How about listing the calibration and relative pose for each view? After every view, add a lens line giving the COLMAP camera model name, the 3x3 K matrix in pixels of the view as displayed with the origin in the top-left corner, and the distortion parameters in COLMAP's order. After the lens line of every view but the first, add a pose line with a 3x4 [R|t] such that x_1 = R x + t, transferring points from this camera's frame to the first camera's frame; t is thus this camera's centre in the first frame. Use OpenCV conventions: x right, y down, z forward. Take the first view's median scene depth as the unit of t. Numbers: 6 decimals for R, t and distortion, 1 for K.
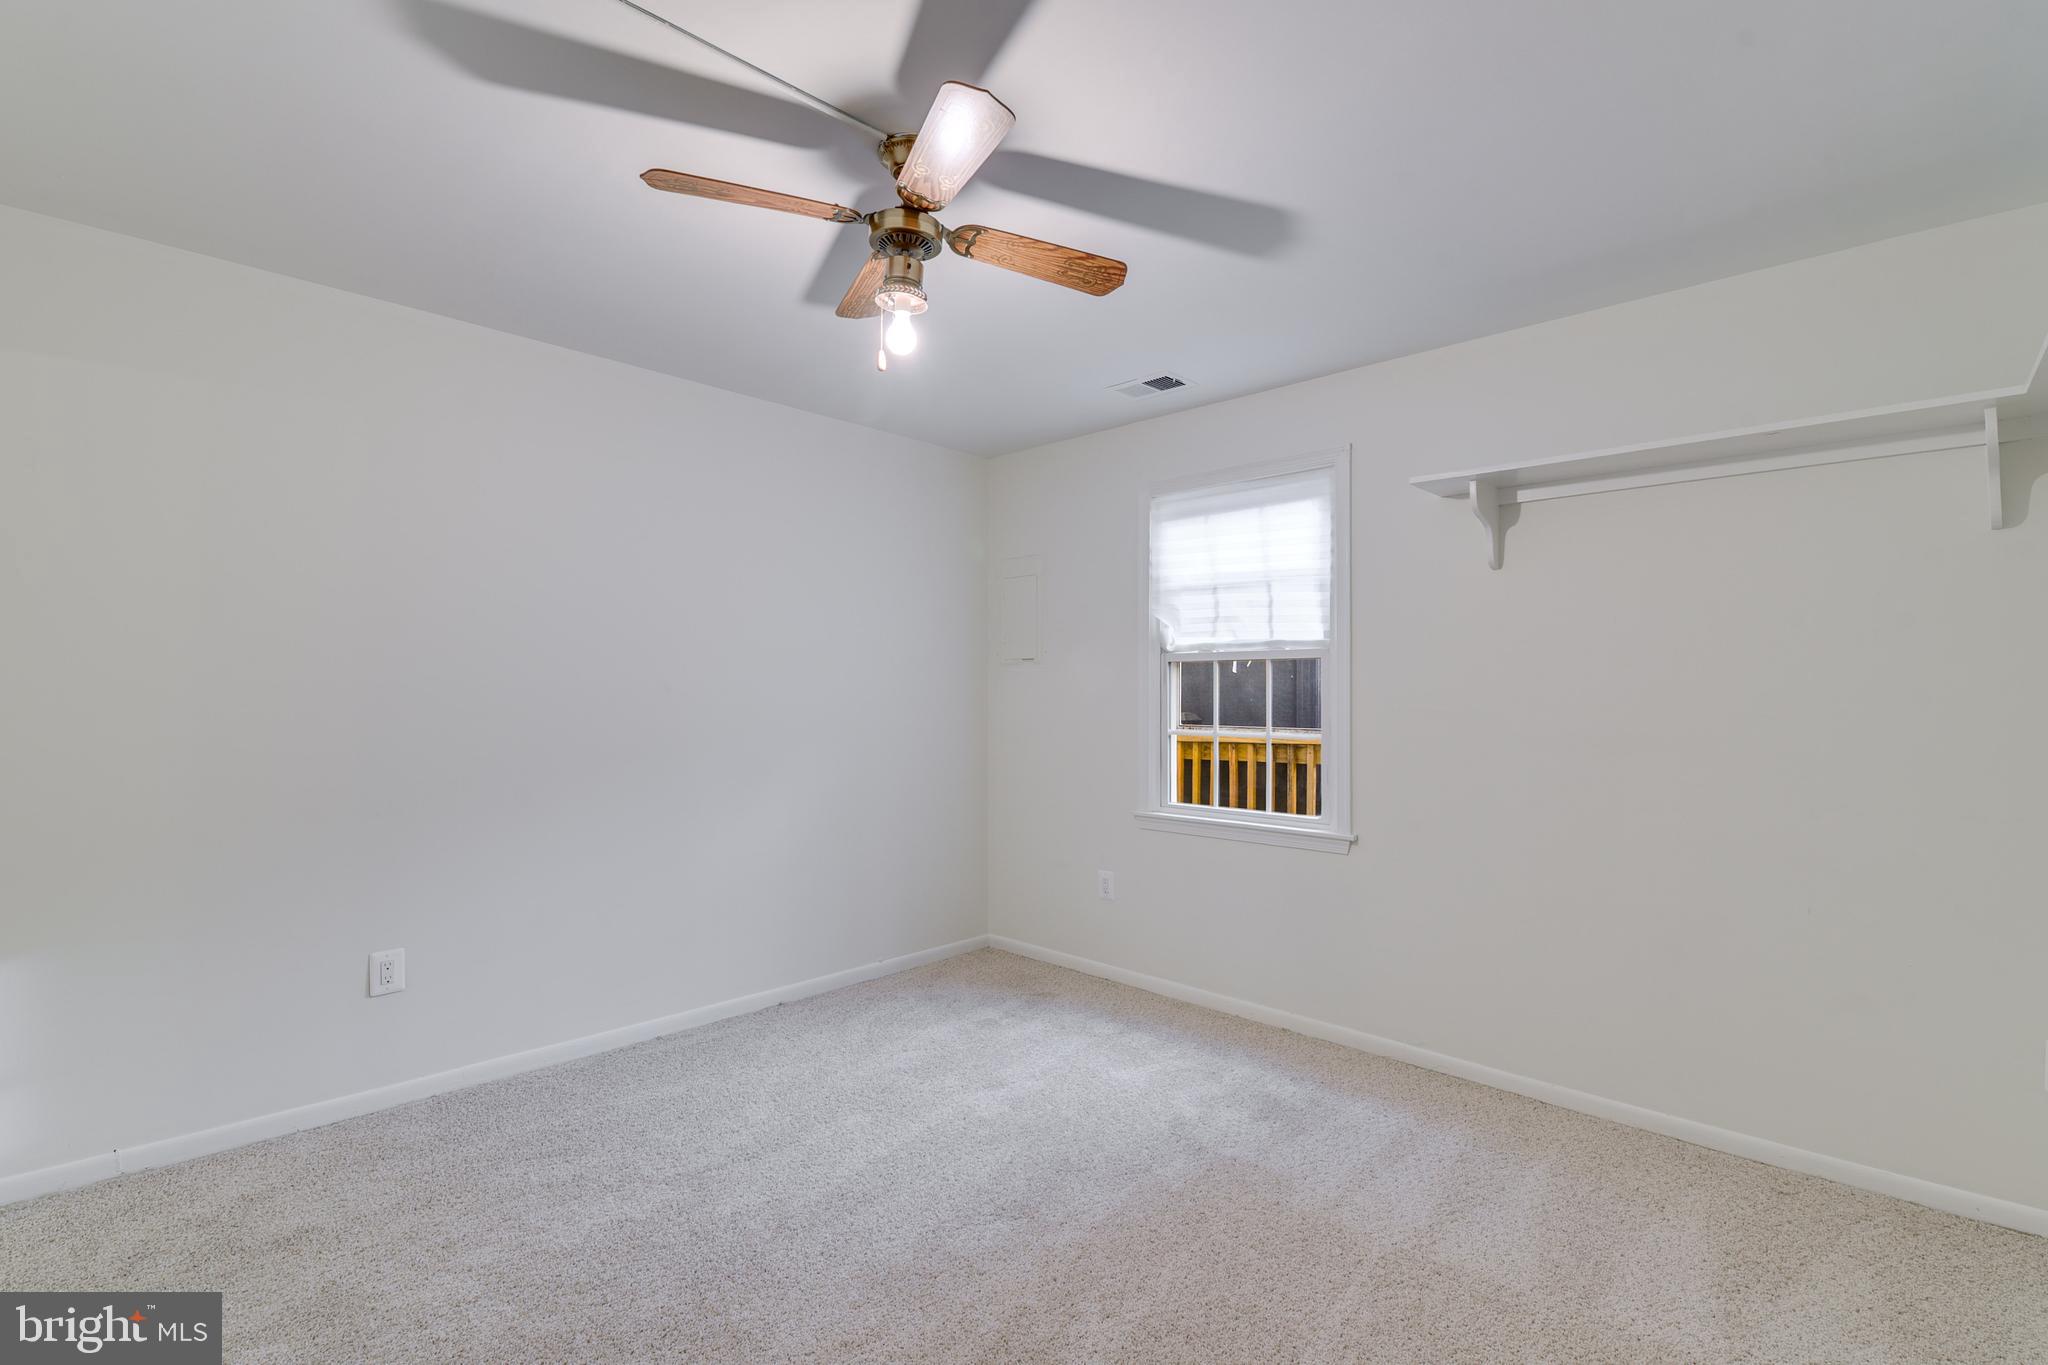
lens RADIAL K [[885.7, 0, 1017.5], [0, 885.7, 677.7], [0, 0, 1]] dist [0.001597, -0.008342]
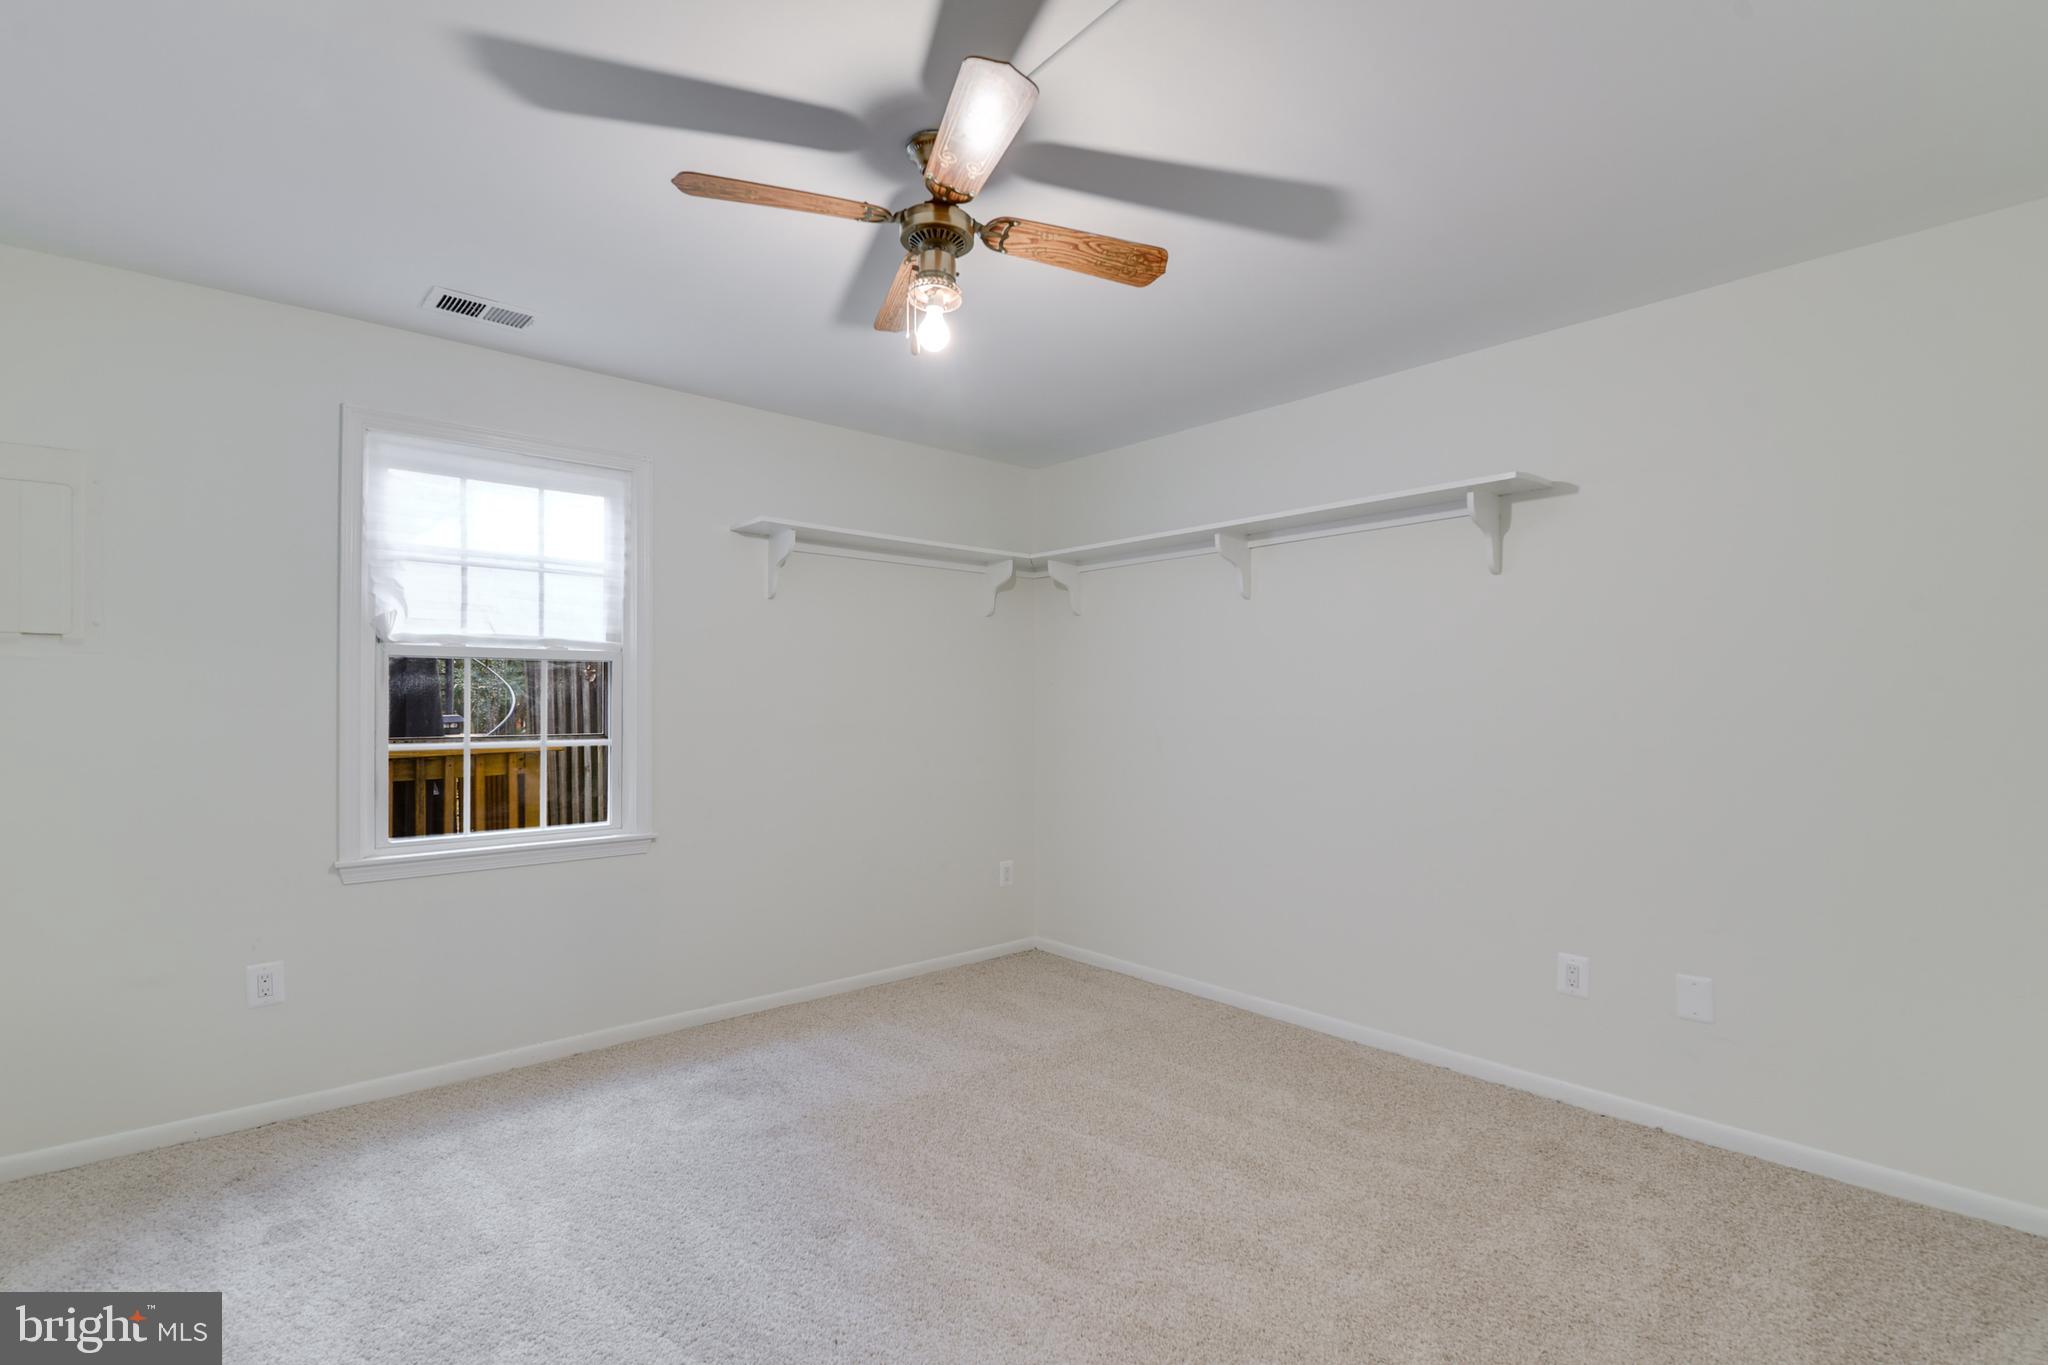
lens RADIAL K [[899.1, 0, 1018.9], [0, 899.1, 696.0], [0, 0, 1]] dist [-0.002627, -0.008304]
pose [[0.122956, -0.002671, 0.992409, -0.563630], [-0.020700, 0.999772, 0.005255, 0.001974], [-0.992196, -0.021189, 0.122873, 0.406407]]
